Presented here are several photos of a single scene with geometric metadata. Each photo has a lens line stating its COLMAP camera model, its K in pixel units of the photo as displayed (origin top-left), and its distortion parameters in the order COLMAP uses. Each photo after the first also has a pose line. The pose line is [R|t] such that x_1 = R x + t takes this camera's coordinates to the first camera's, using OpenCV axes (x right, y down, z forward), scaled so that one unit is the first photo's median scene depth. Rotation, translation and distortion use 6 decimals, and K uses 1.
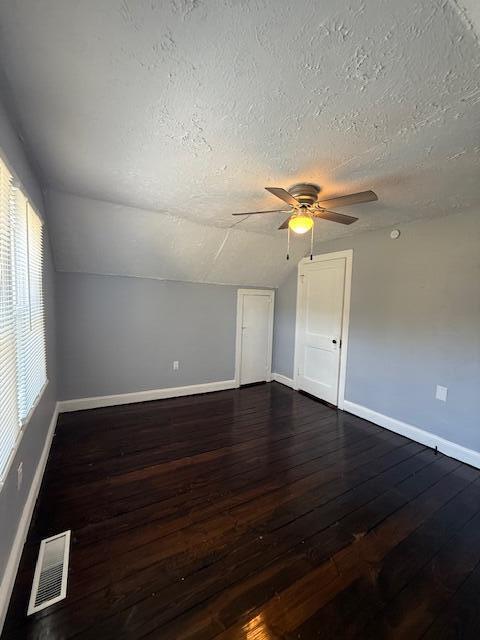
lens RADIAL K [[255.8, 0, 238.5], [0, 255.8, 318.7], [0, 0, 1]] dist [-0.000029, 0.000026]
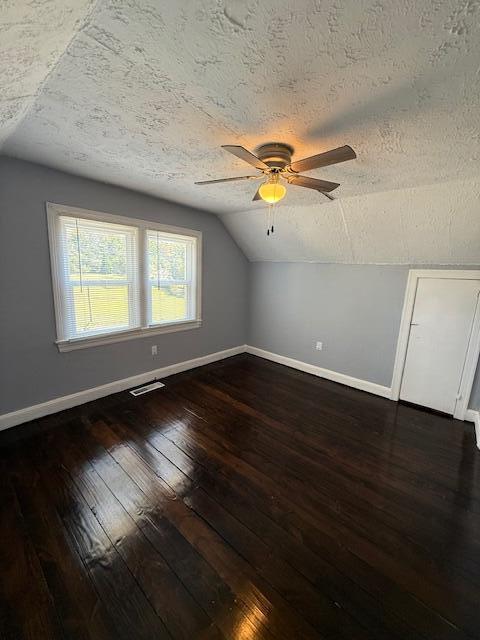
lens RADIAL K [[255.8, 0, 238.5], [0, 255.8, 318.7], [0, 0, 1]] dist [-0.000029, 0.000026]
pose [[0.329108, 0.151775, -0.932015, 0.608131], [-0.103545, 0.986847, 0.124141, -0.020674], [0.938598, 0.055649, 0.340495, 0.343865]]
